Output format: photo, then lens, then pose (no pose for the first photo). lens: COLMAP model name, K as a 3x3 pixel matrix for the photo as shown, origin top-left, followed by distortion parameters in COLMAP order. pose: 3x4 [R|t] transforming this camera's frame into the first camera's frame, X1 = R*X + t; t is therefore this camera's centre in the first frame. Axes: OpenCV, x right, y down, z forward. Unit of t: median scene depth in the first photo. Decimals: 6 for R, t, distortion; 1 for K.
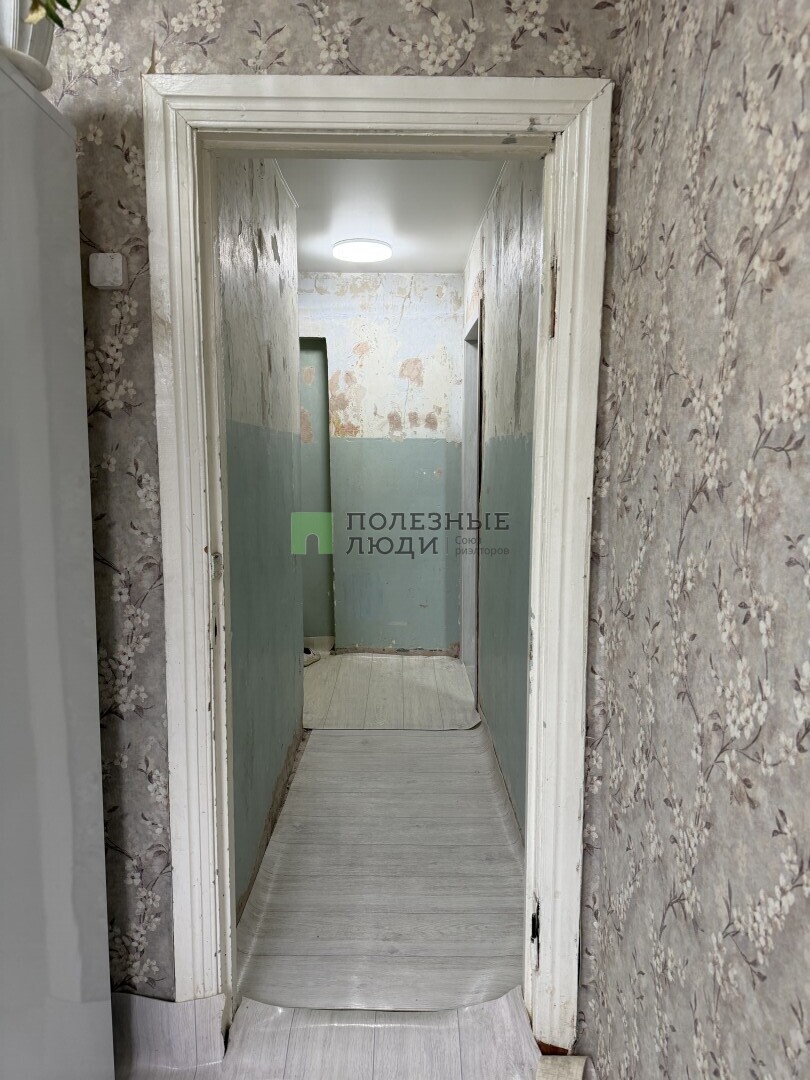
lens RADIAL K [[760.9, 0, 414.6], [0, 760.9, 540.4], [0, 0, 1]] dist [0.037620, -0.043588]
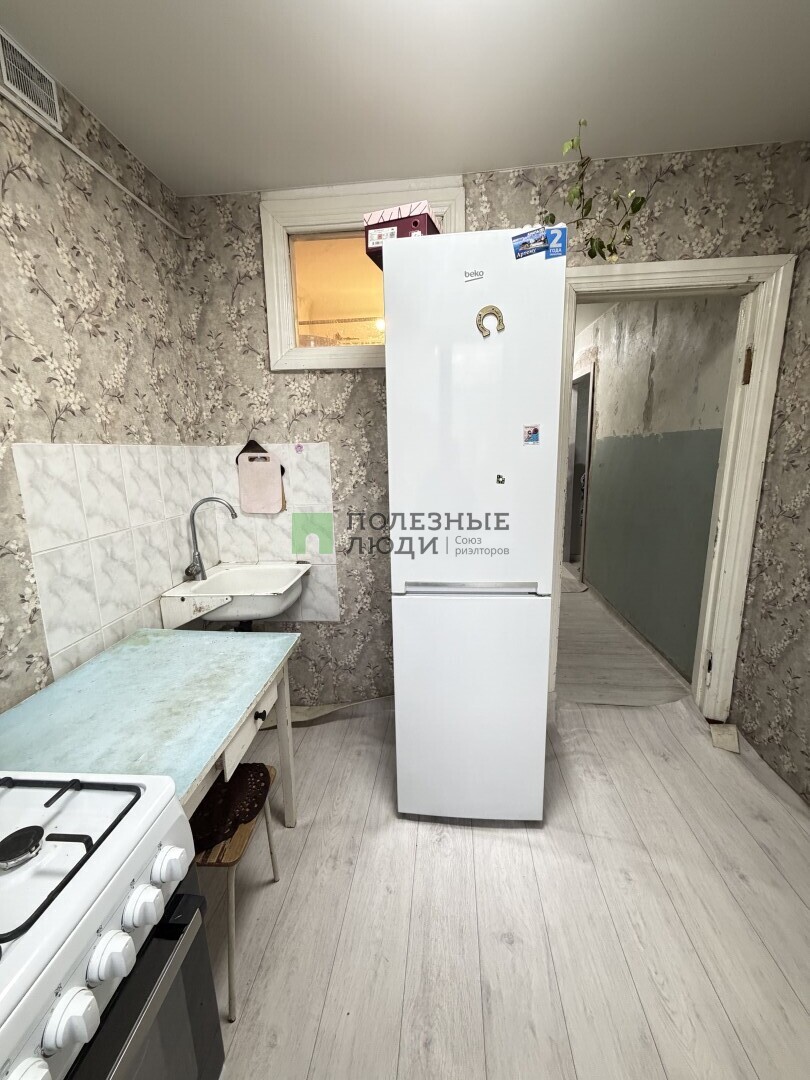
lens RADIAL K [[429.1, 0, 403.4], [0, 429.1, 535.1], [0, 0, 1]] dist [0.000504, -0.000209]
pose [[0.993502, -0.003779, -0.113748, -0.586803], [0.012425, 0.997077, 0.075391, 0.040387], [0.113130, -0.076314, 0.990645, -0.273874]]
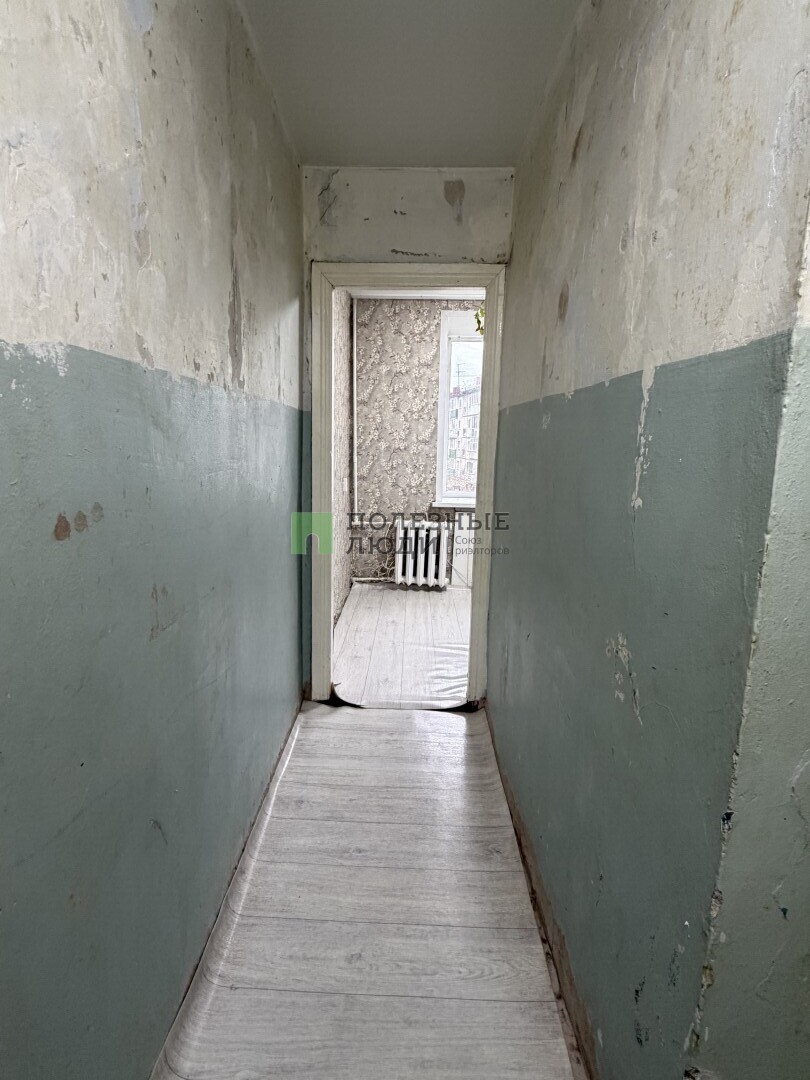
lens RADIAL K [[540.6, 0, 402.9], [0, 540.6, 542.1], [0, 0, 1]] dist [0.001284, 0.000029]
pose [[-0.999288, -0.034664, 0.014921, -0.074660], [-0.028417, 0.951314, 0.306912, -0.281482], [-0.024834, 0.306269, -0.951621, 2.594721]]
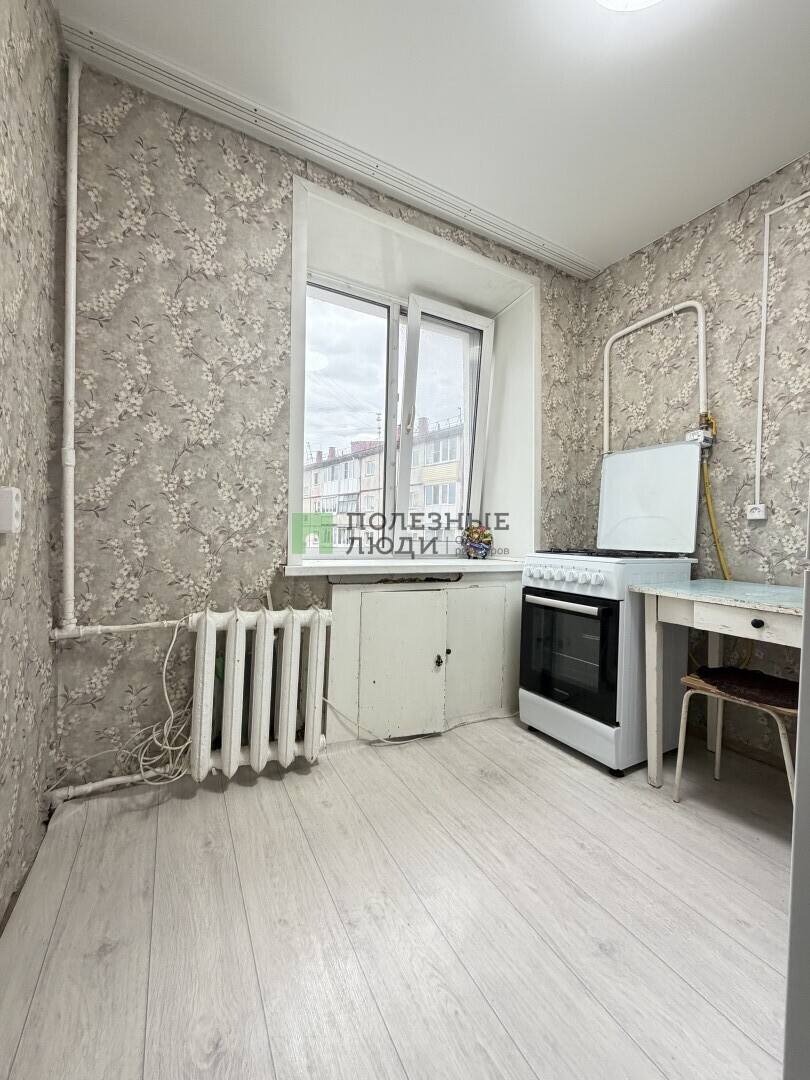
lens RADIAL K [[429.1, 0, 403.8], [0, 429.1, 535.2], [0, 0, 1]] dist [0.000504, -0.000209]
pose [[-0.882410, -0.027246, -0.469692, 0.050772], [-0.087120, 0.990519, 0.106215, 0.202337], [0.462345, 0.134644, -0.876418, 0.755806]]
